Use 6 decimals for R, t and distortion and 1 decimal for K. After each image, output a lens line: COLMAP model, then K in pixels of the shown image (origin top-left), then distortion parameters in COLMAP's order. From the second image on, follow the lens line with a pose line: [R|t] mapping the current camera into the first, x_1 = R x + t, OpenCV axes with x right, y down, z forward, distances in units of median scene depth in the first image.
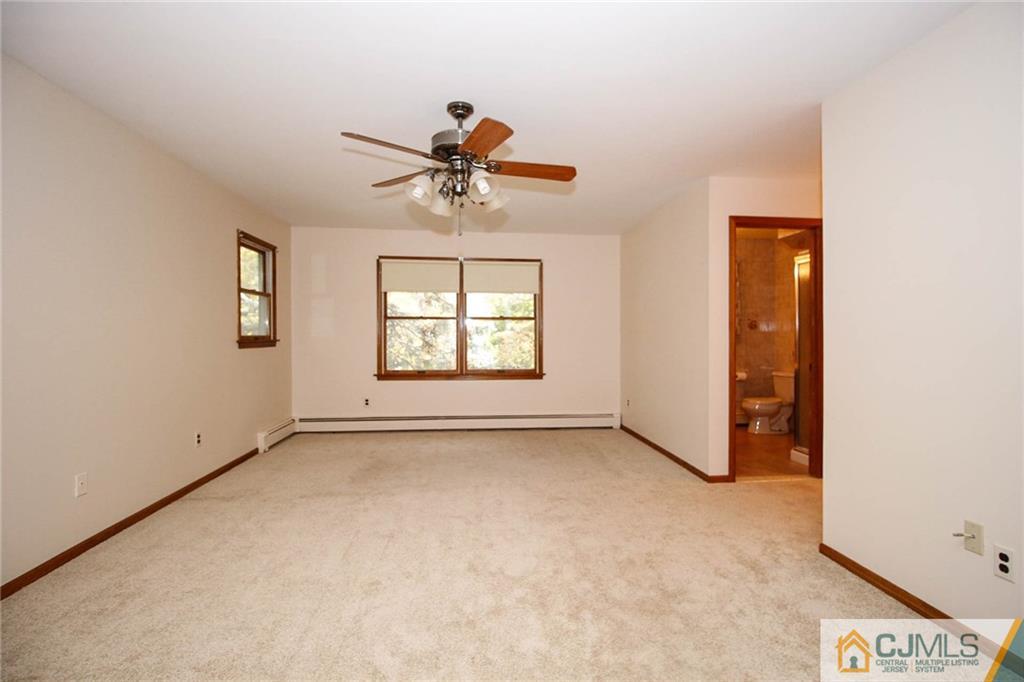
lens RADIAL K [[482.8, 0, 509.1], [0, 482.8, 338.5], [0, 0, 1]] dist [-0.012290, -0.006383]
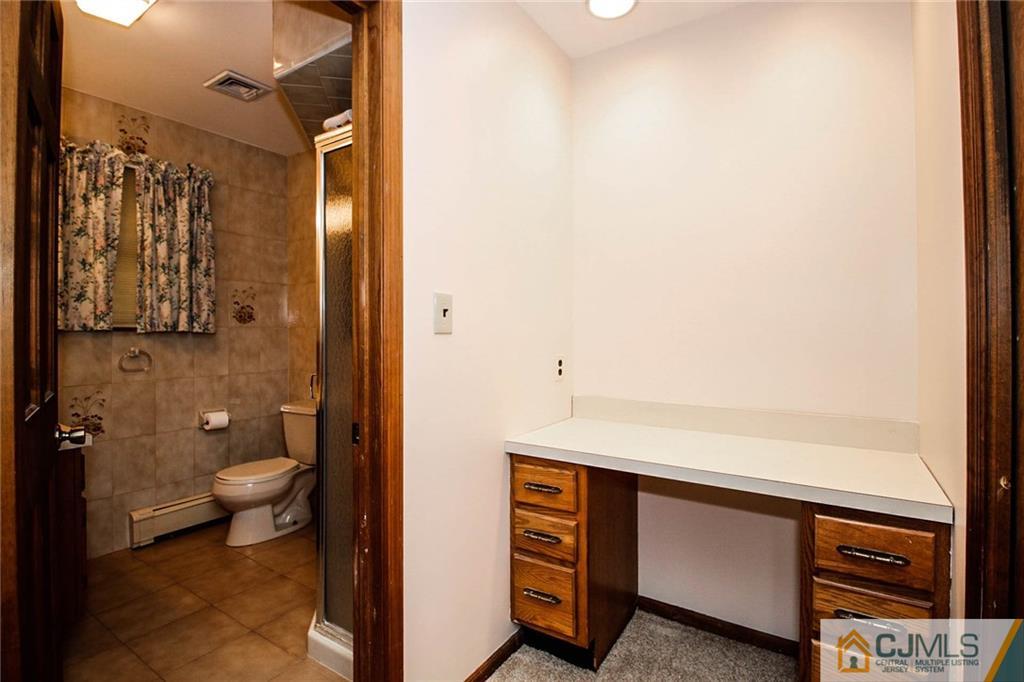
lens RADIAL K [[482.8, 0, 511.5], [0, 482.8, 334.8], [0, 0, 1]] dist [-0.012290, -0.006383]
pose [[0.621664, -0.002246, 0.783281, 0.290902], [0.003648, 0.999993, -0.000028, -0.005103], [-0.783275, 0.002875, 0.621668, 0.474520]]
